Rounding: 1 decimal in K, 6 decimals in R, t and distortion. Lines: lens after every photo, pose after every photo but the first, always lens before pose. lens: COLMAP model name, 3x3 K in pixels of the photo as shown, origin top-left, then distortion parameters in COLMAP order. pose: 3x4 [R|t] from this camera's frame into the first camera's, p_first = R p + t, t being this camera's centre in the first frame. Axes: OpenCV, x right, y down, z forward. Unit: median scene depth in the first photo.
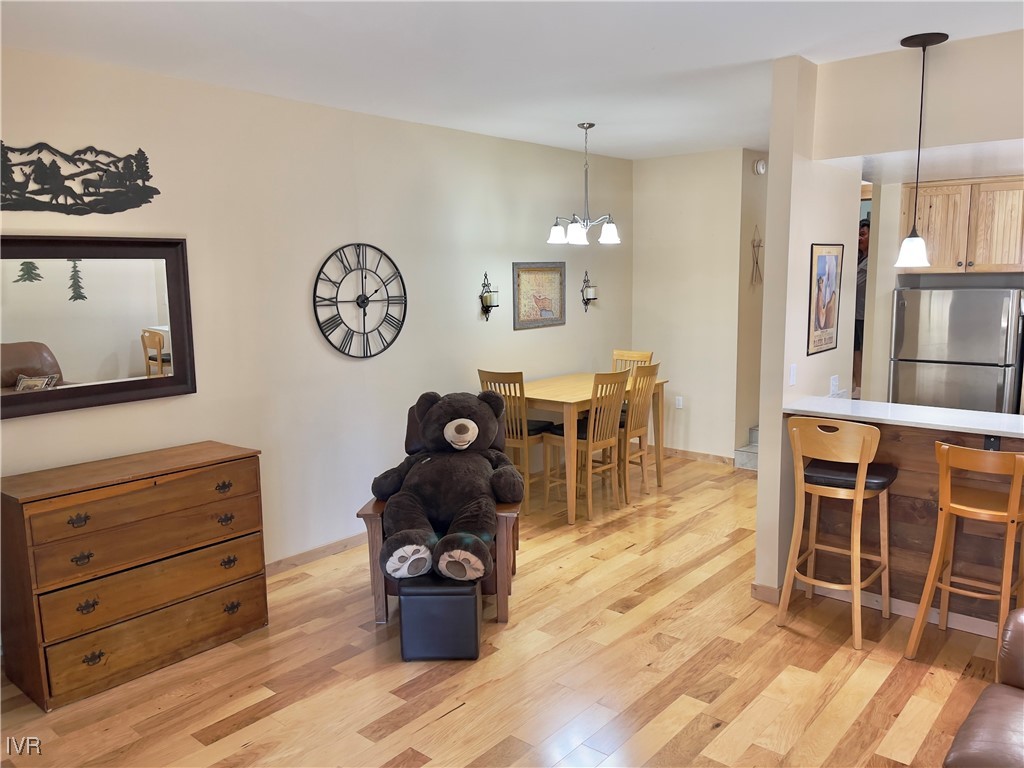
lens RADIAL K [[779.2, 0, 512.5], [0, 779.2, 383.2], [0, 0, 1]] dist [0.032295, -0.034279]
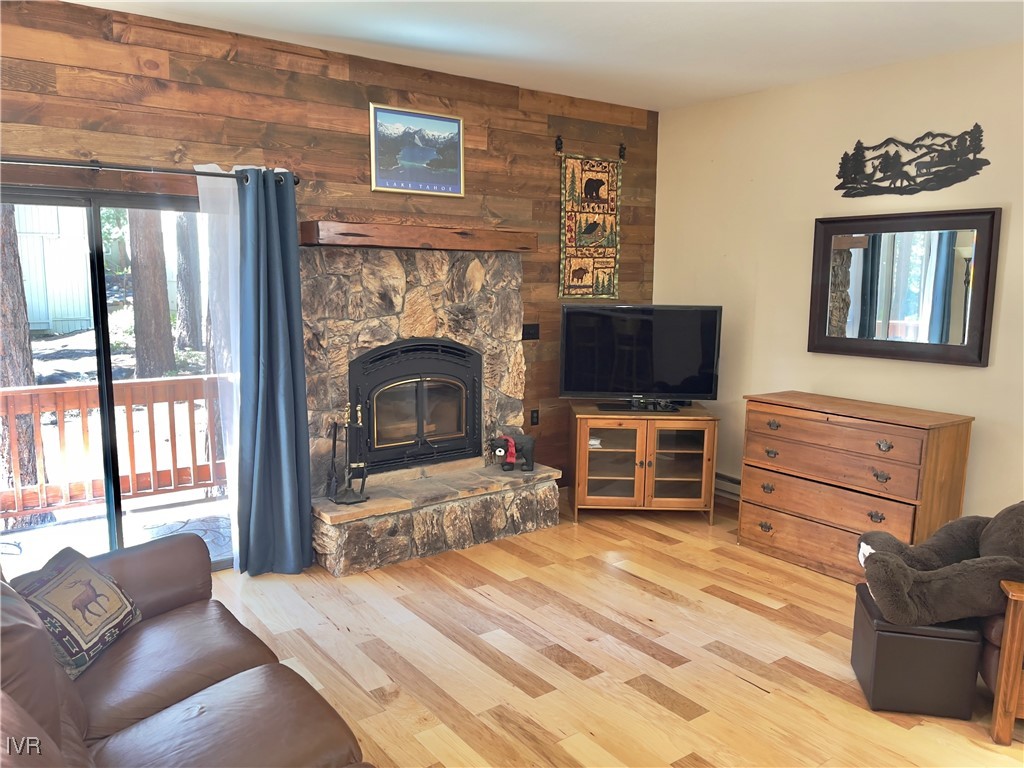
lens RADIAL K [[779.2, 0, 514.9], [0, 779.2, 383.2], [0, 0, 1]] dist [0.032295, -0.034279]
pose [[-0.206101, 0.160388, -0.965297, 0.744440], [-0.140817, 0.971347, 0.191459, -0.082886], [0.968346, 0.175390, -0.177610, 0.691642]]
